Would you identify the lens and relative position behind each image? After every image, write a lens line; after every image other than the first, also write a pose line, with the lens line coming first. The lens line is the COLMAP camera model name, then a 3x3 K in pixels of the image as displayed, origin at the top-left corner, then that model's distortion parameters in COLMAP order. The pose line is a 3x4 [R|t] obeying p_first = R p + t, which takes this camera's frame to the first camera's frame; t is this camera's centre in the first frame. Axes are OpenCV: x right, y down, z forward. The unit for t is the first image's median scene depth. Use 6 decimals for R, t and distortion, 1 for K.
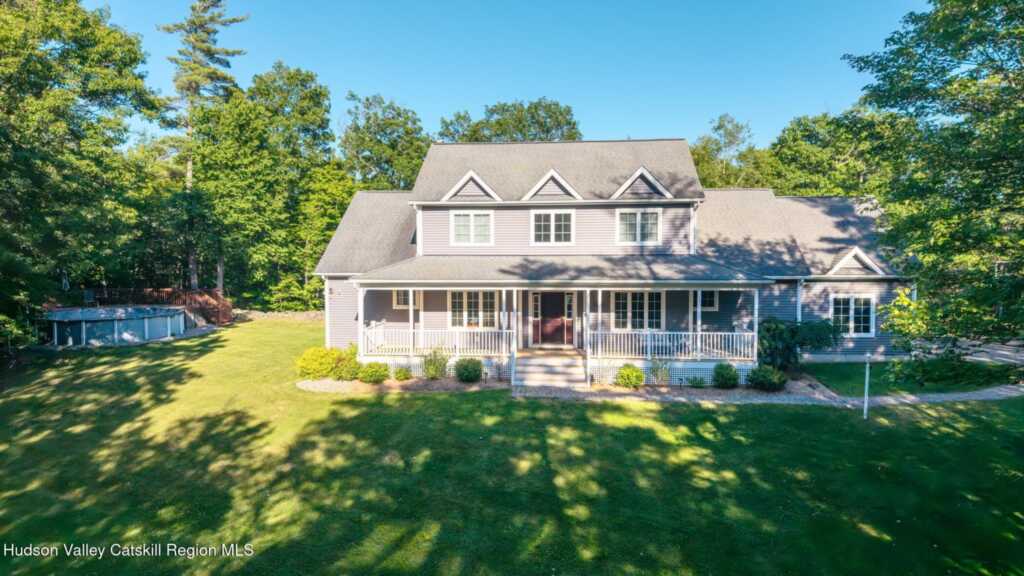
lens RADIAL K [[694.3, 0, 512.0], [0, 694.3, 288.0], [0, 0, 1]] dist [-0.001029, 0.003363]
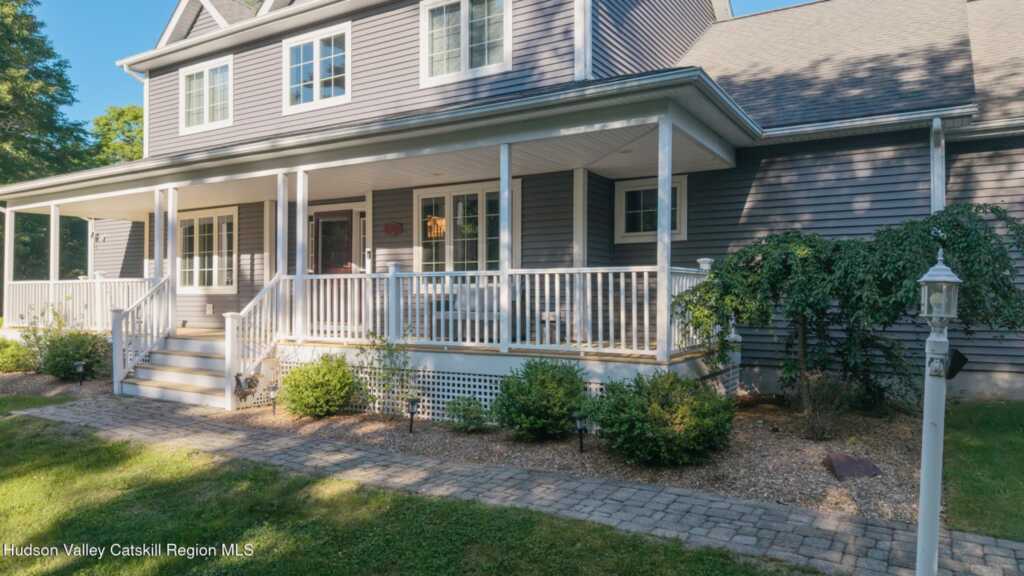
lens RADIAL K [[694.3, 0, 512.0], [0, 694.3, 288.0], [0, 0, 1]] dist [-0.001029, 0.003363]
pose [[0.892851, -0.006439, -0.450305, 0.386587], [-0.026435, 0.997424, -0.066677, 0.087622], [0.449575, 0.071436, 0.890382, 0.652639]]
